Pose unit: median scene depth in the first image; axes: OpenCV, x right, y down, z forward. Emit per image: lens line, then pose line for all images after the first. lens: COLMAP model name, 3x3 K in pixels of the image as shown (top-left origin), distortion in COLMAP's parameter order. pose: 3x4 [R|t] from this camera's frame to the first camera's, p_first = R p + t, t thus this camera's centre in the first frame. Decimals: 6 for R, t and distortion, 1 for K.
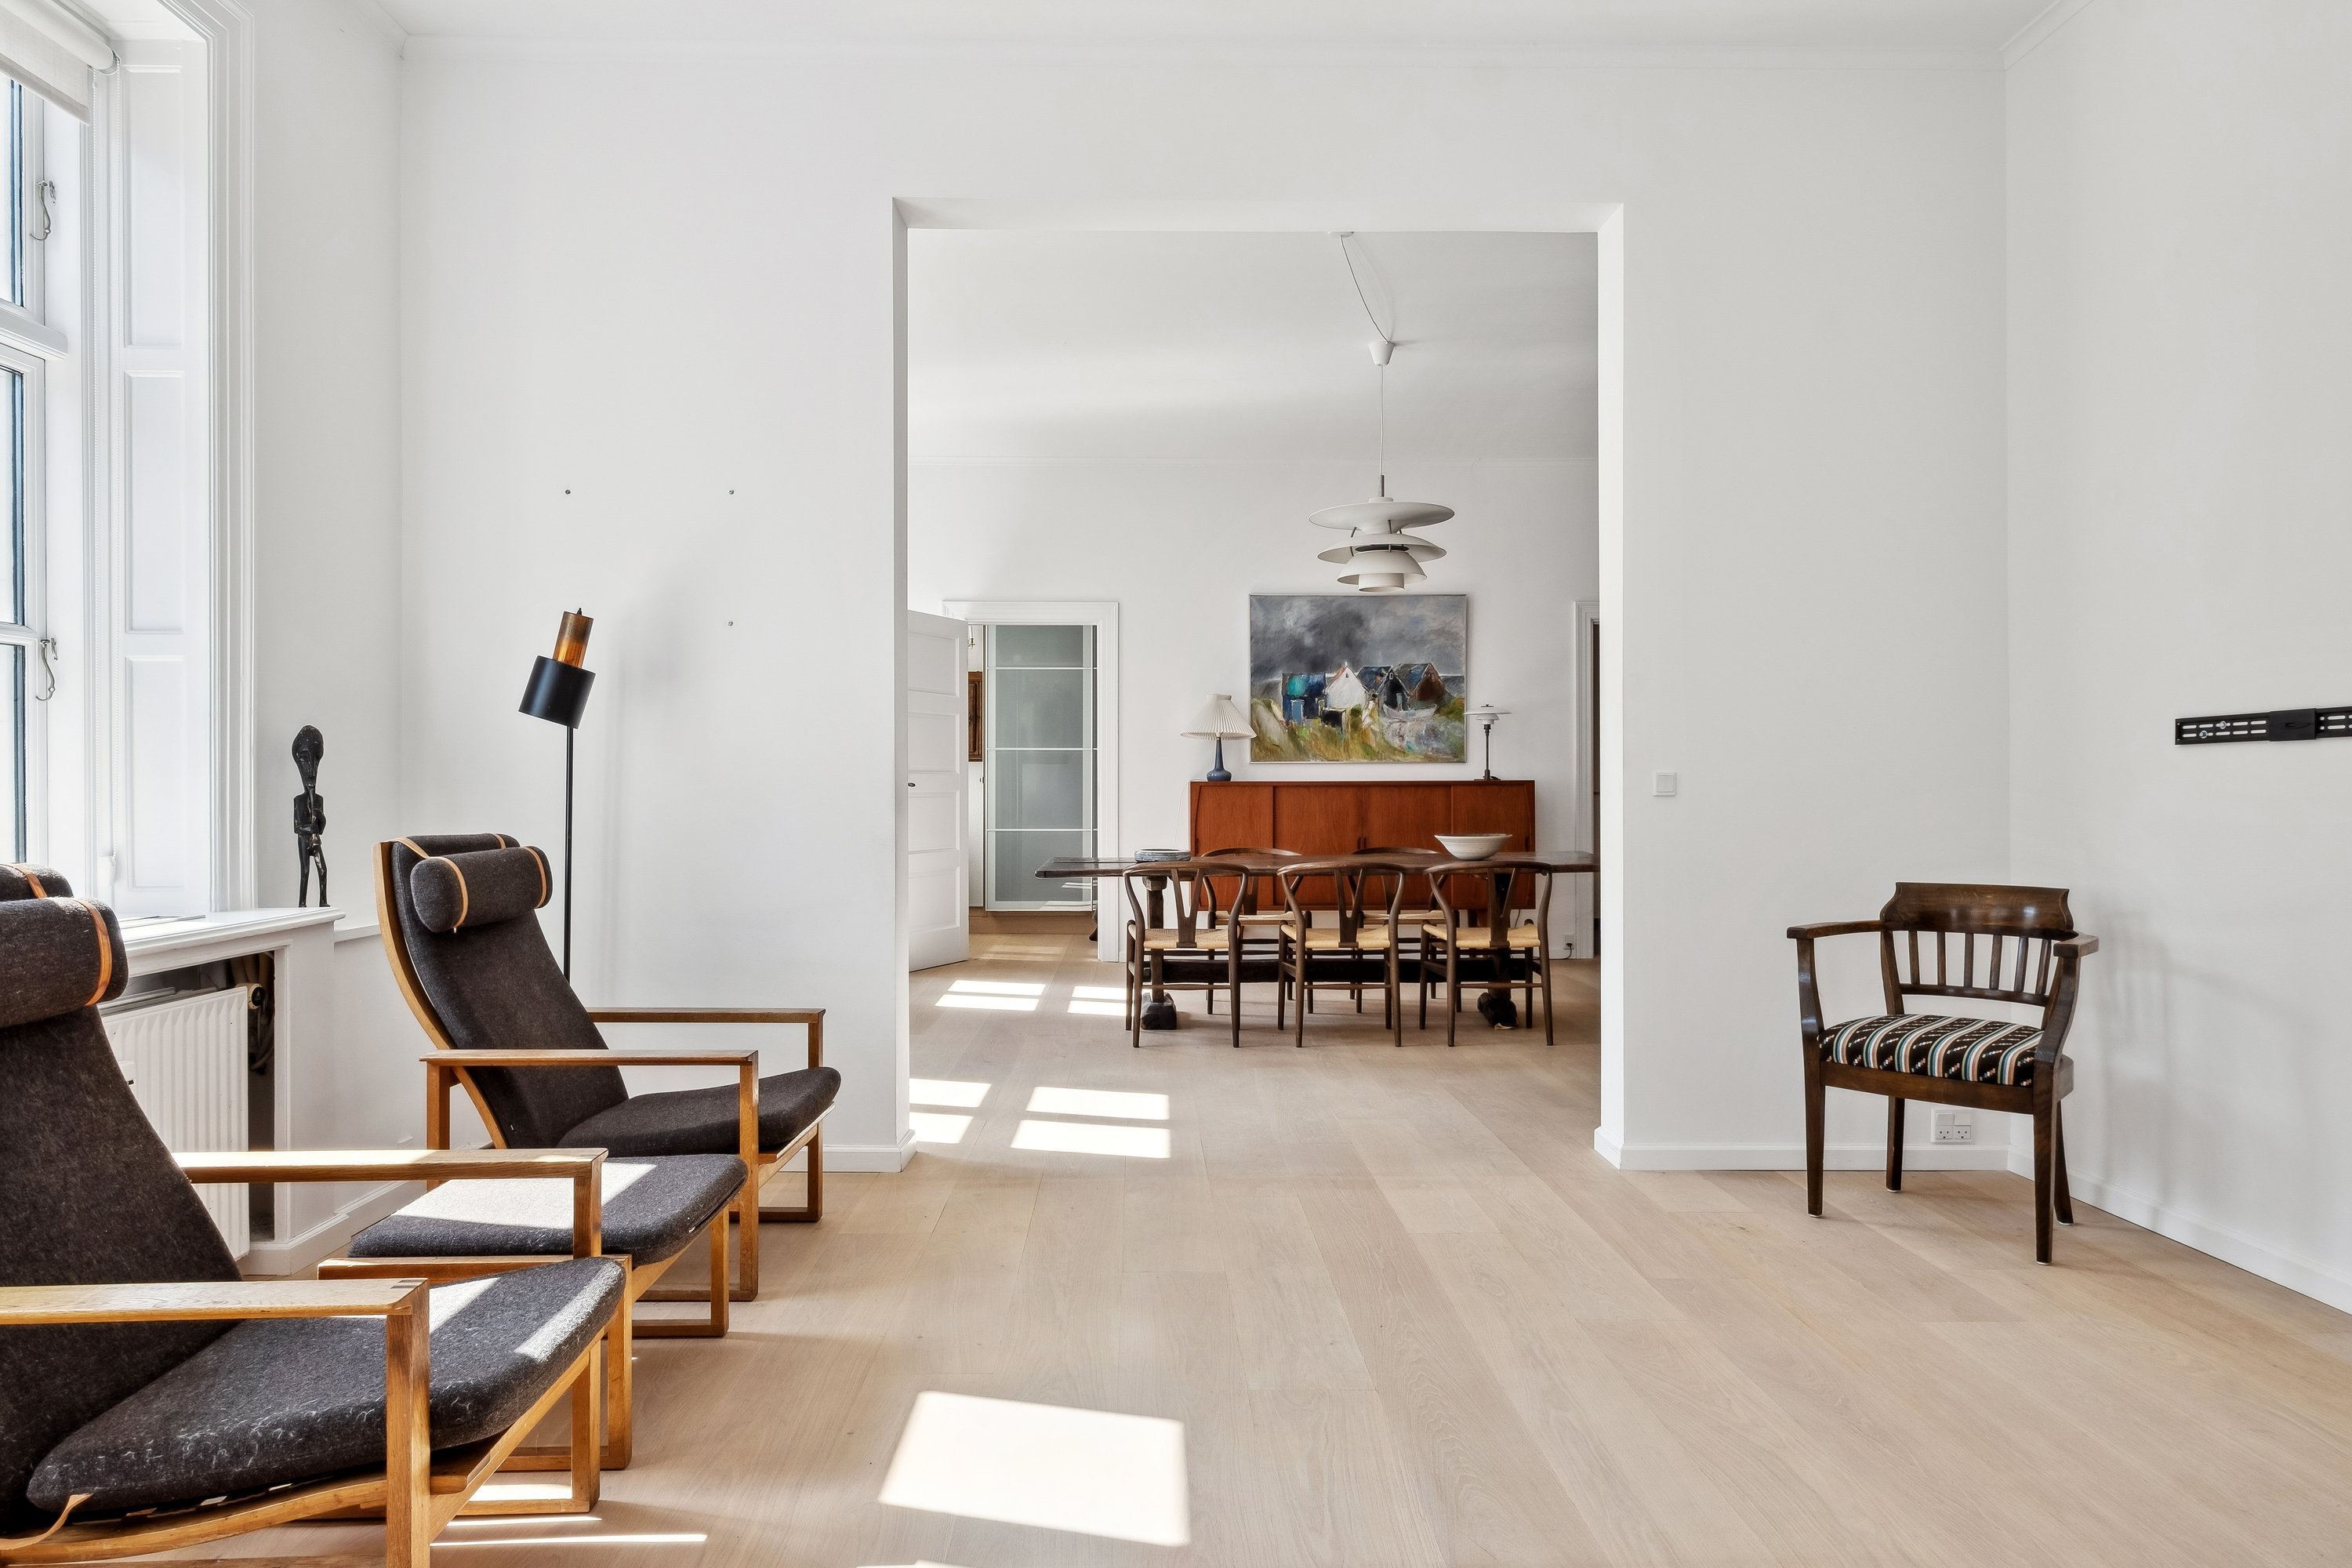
lens RADIAL K [[1386.1, 0, 1172.3], [0, 1386.1, 800.3], [0, 0, 1]] dist [-0.026371, 0.008088]
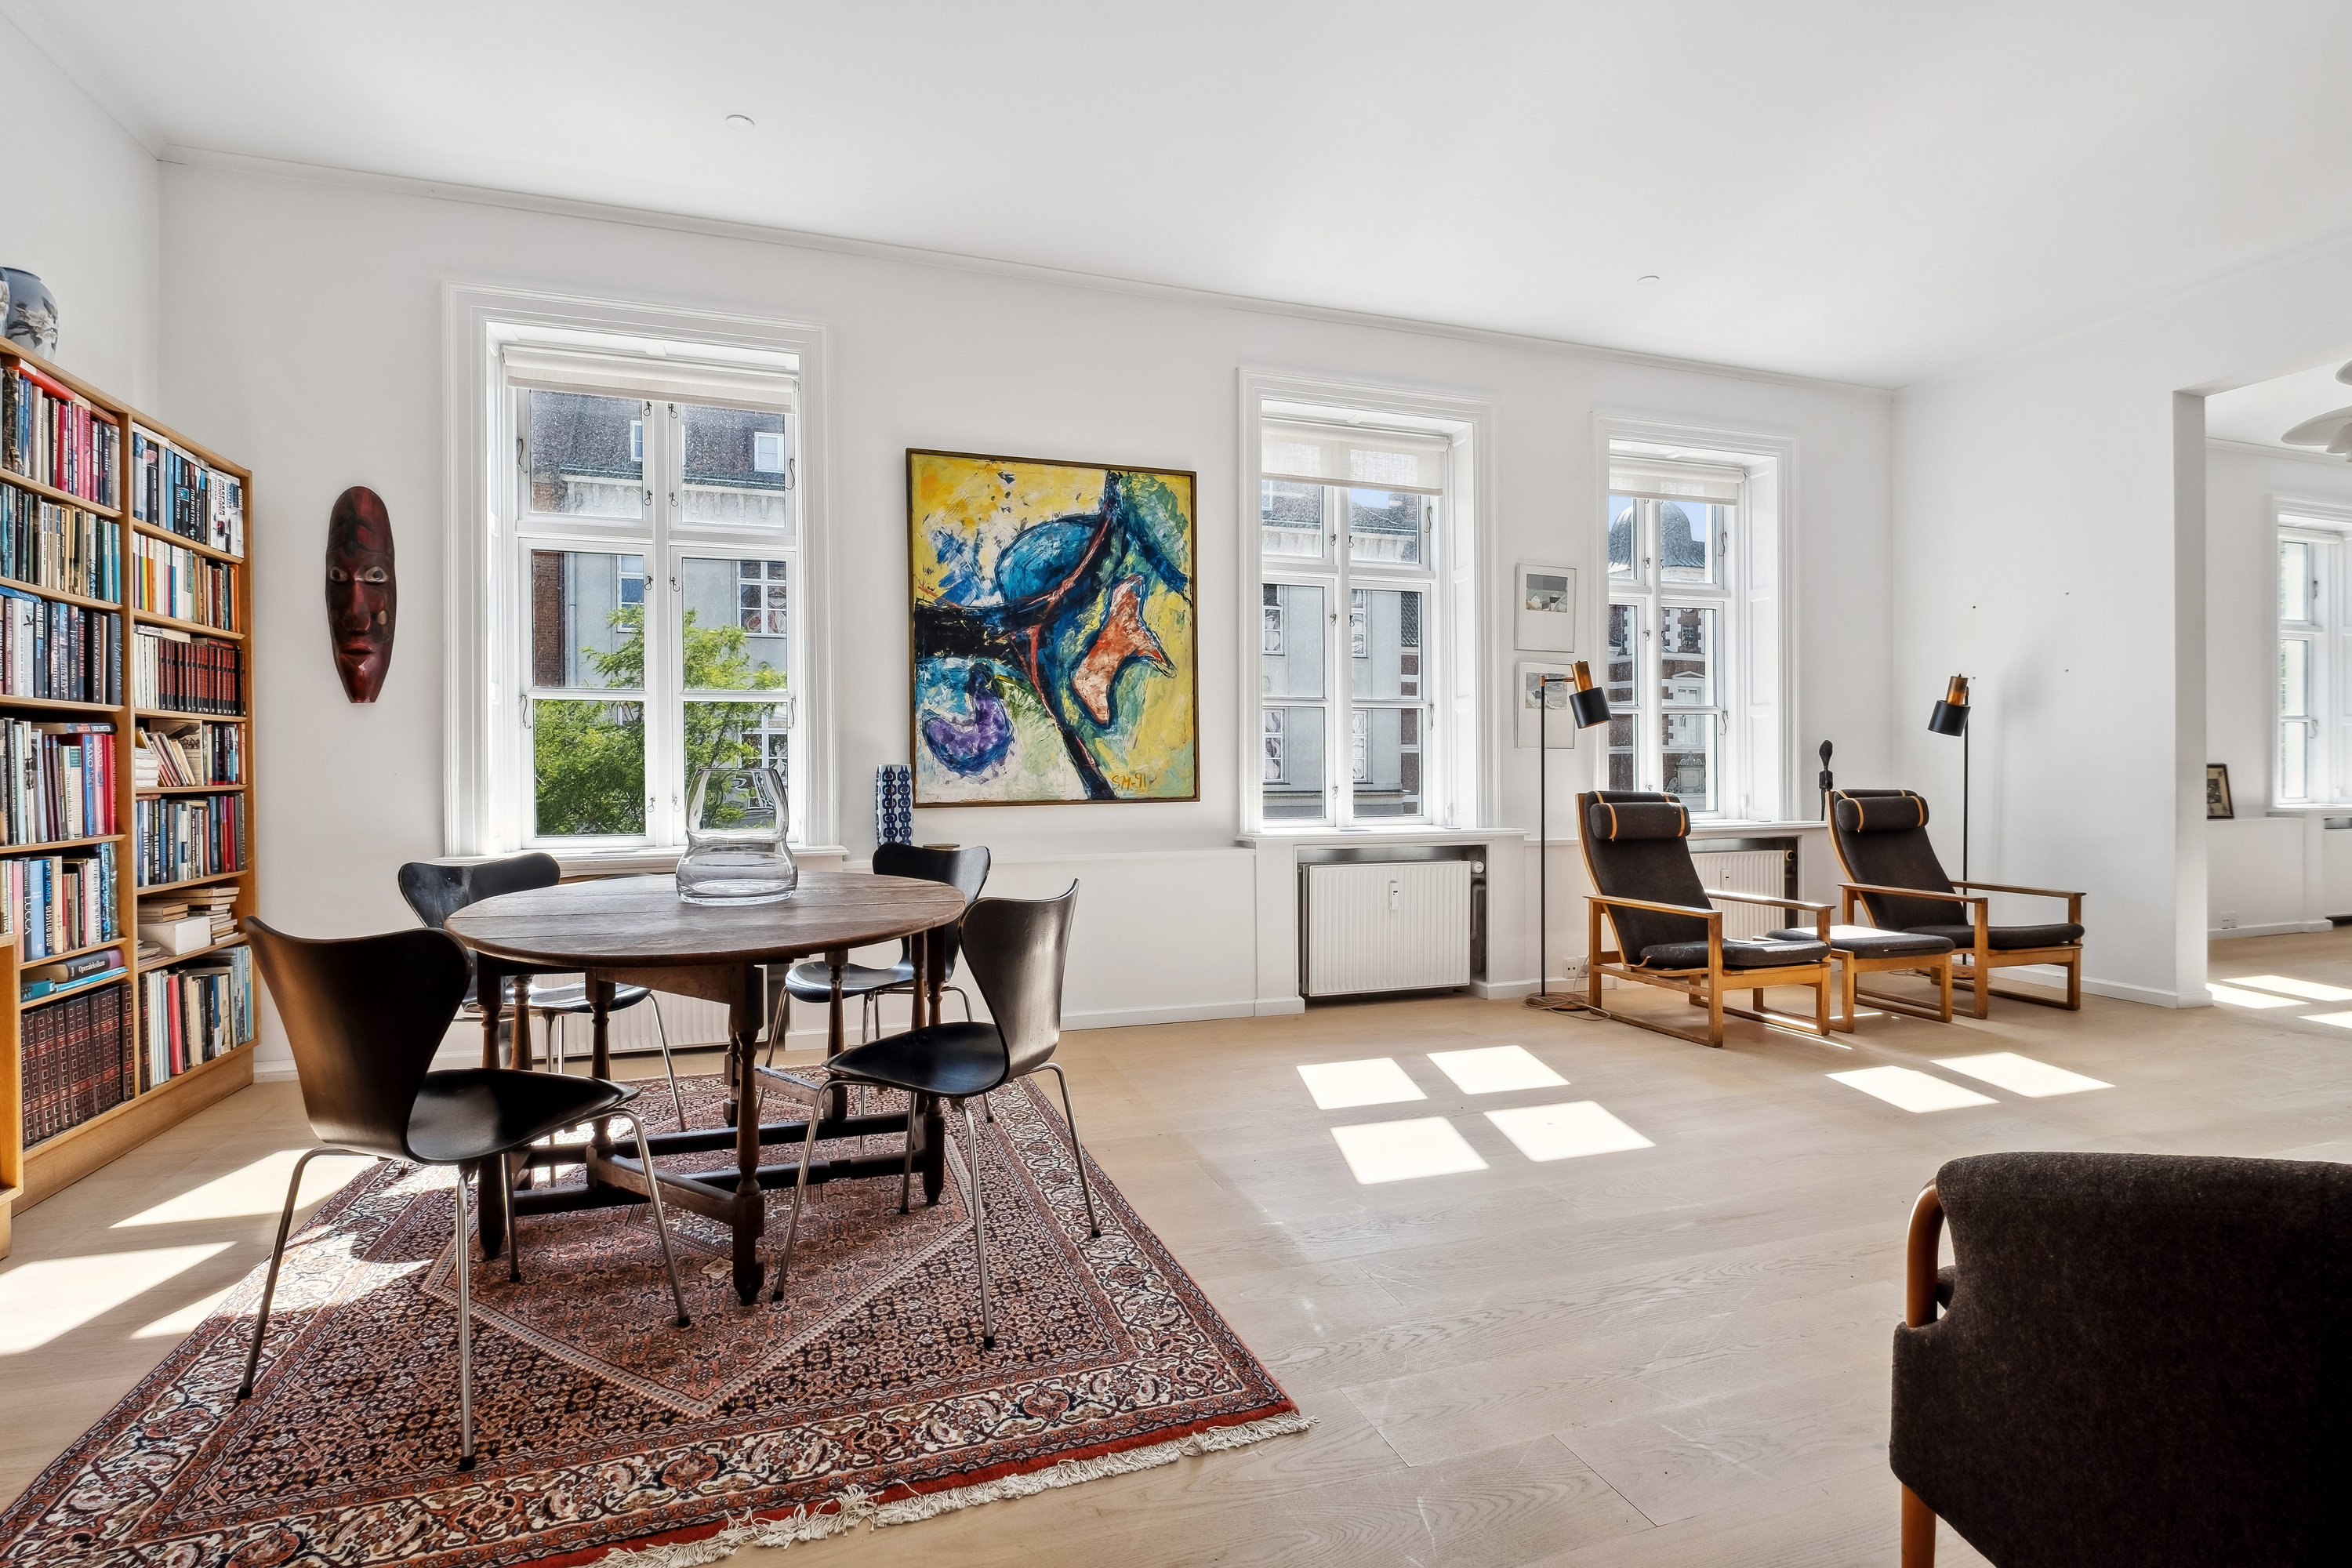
lens RADIAL K [[1154.3, 0, 1218.7], [0, 1154.3, 778.1], [0, 0, 1]] dist [-0.003809, -0.000638]
pose [[0.311959, 0.001707, -0.950094, 0.312679], [-0.001908, 0.999997, 0.001170, 0.002701], [0.950094, 0.001447, 0.311961, -0.194359]]
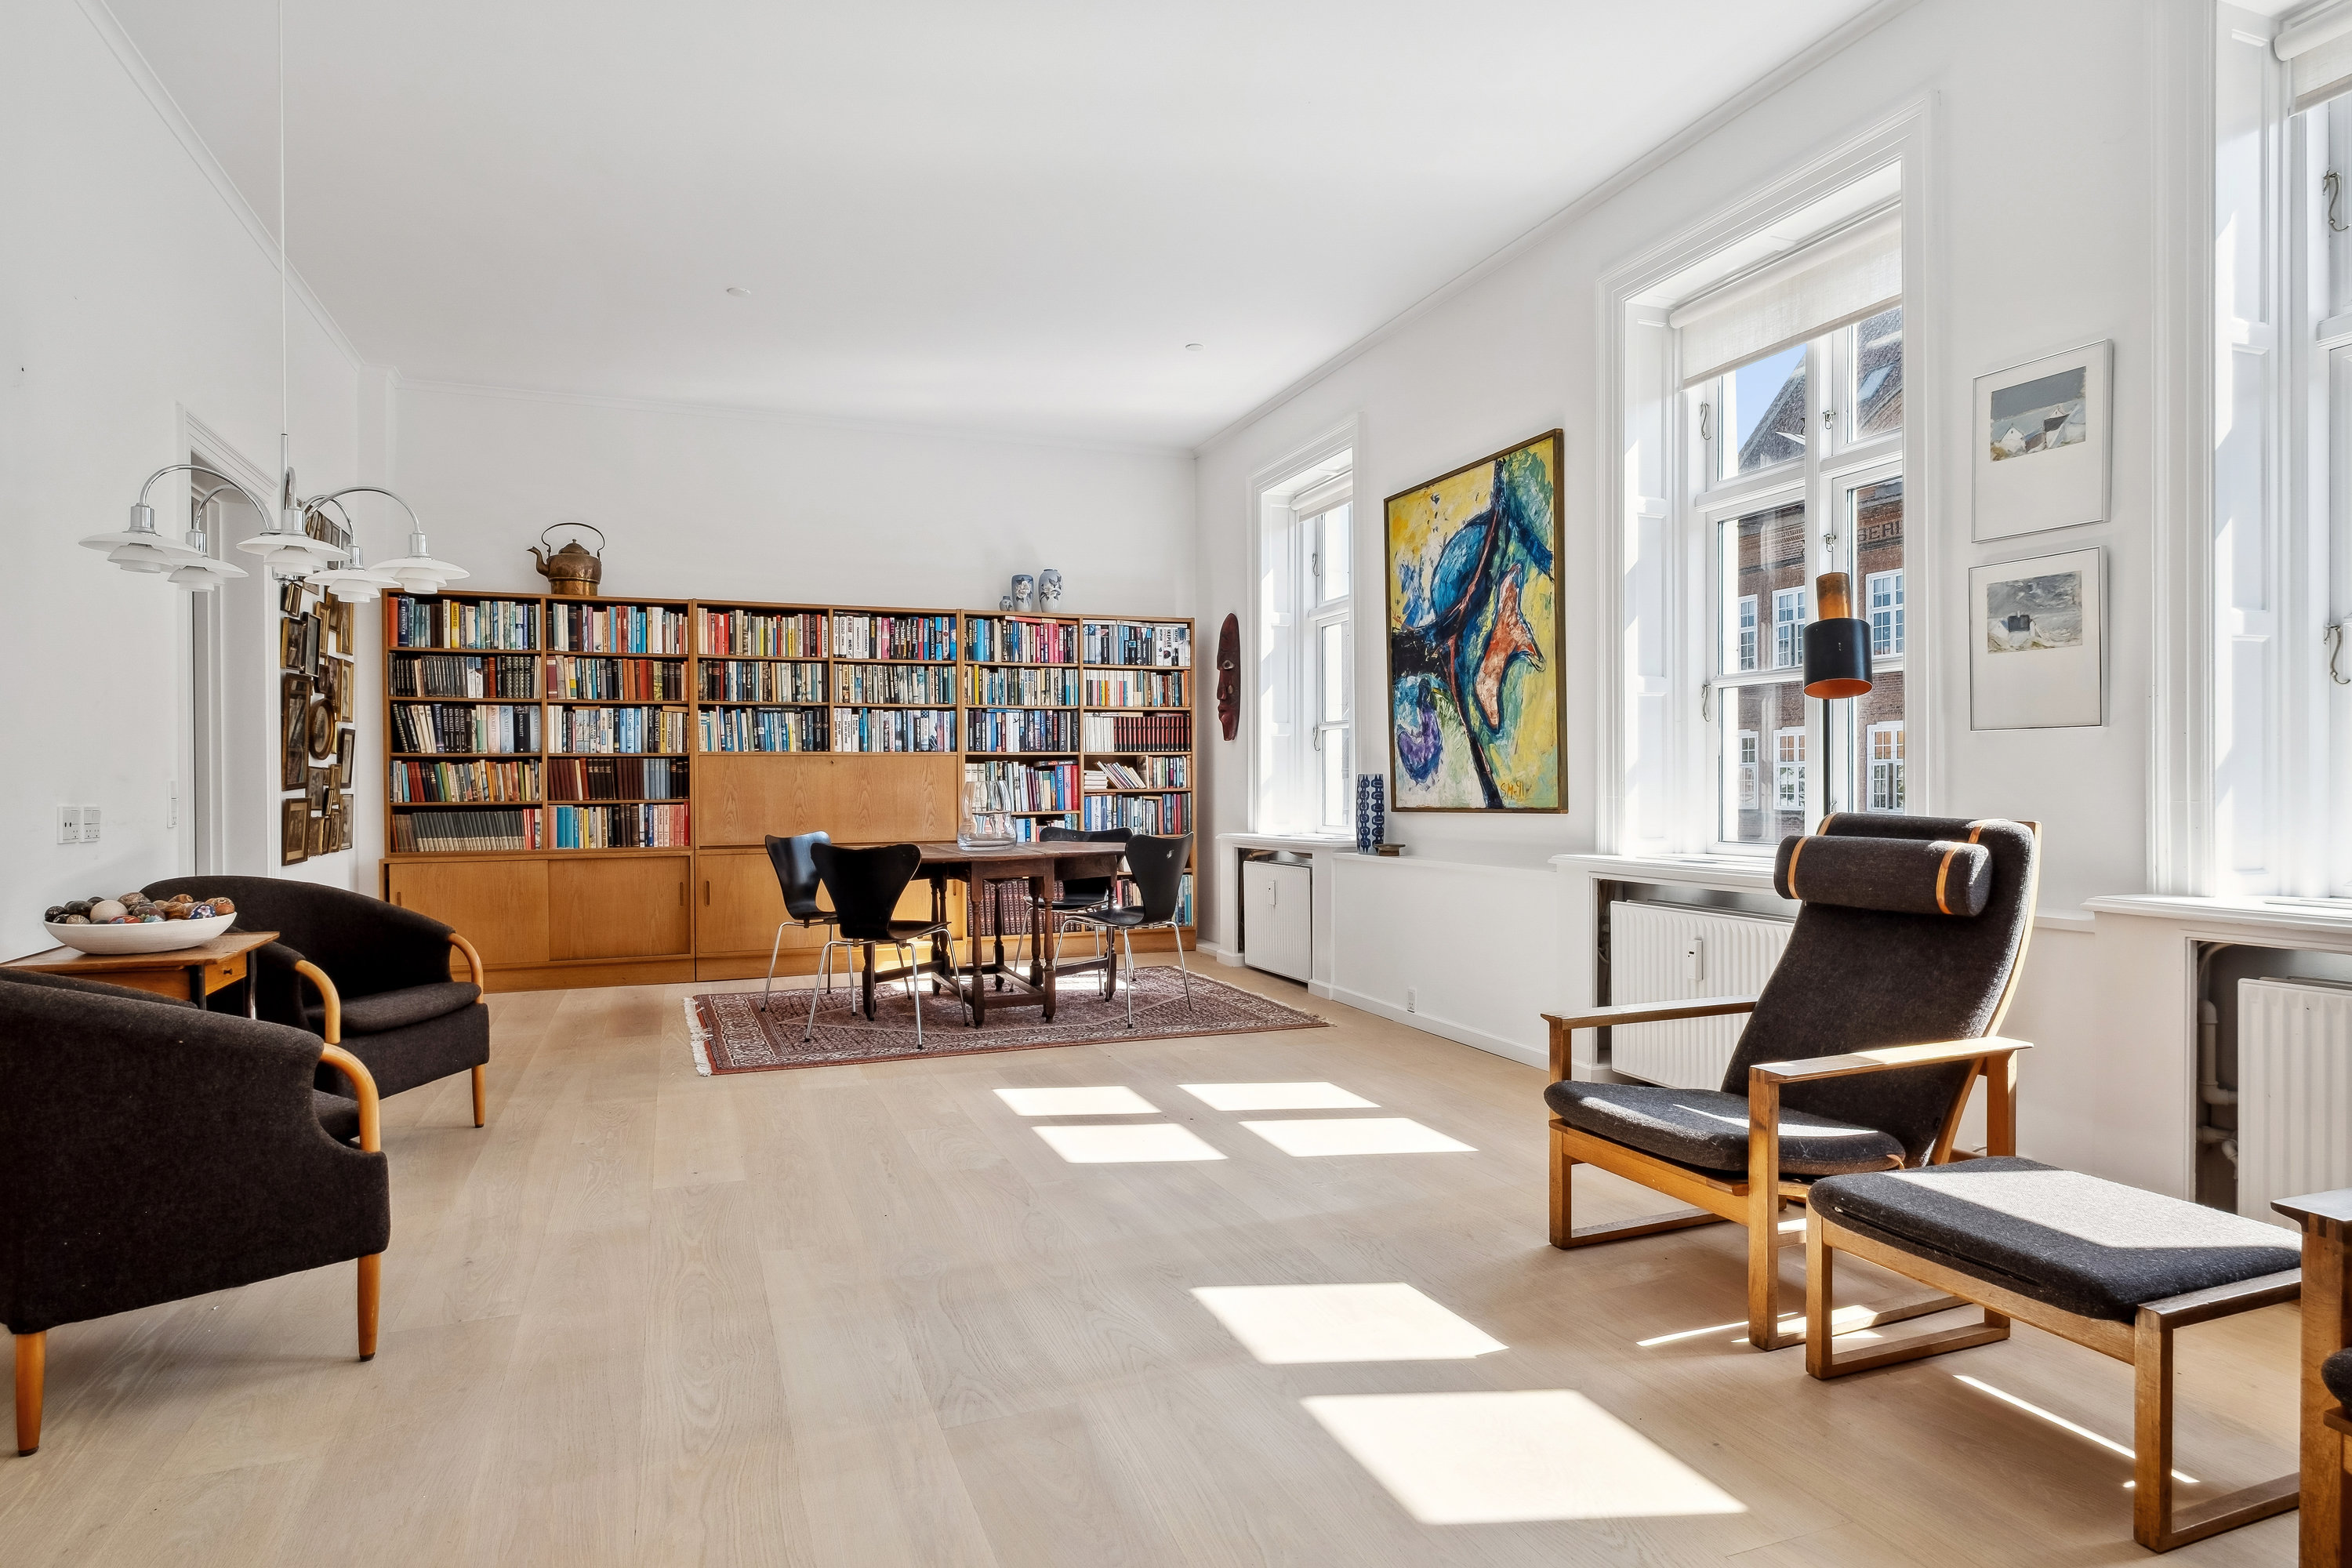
lens RADIAL K [[1318.0, 0, 1185.6], [0, 1318.0, 787.9], [0, 0, 1]] dist [-0.000277, 0.000746]
pose [[-0.942382, 0.004657, -0.334507, 0.109354], [0.002450, 0.999972, 0.007019, -0.000198], [0.334531, 0.005795, -0.942367, 0.422400]]
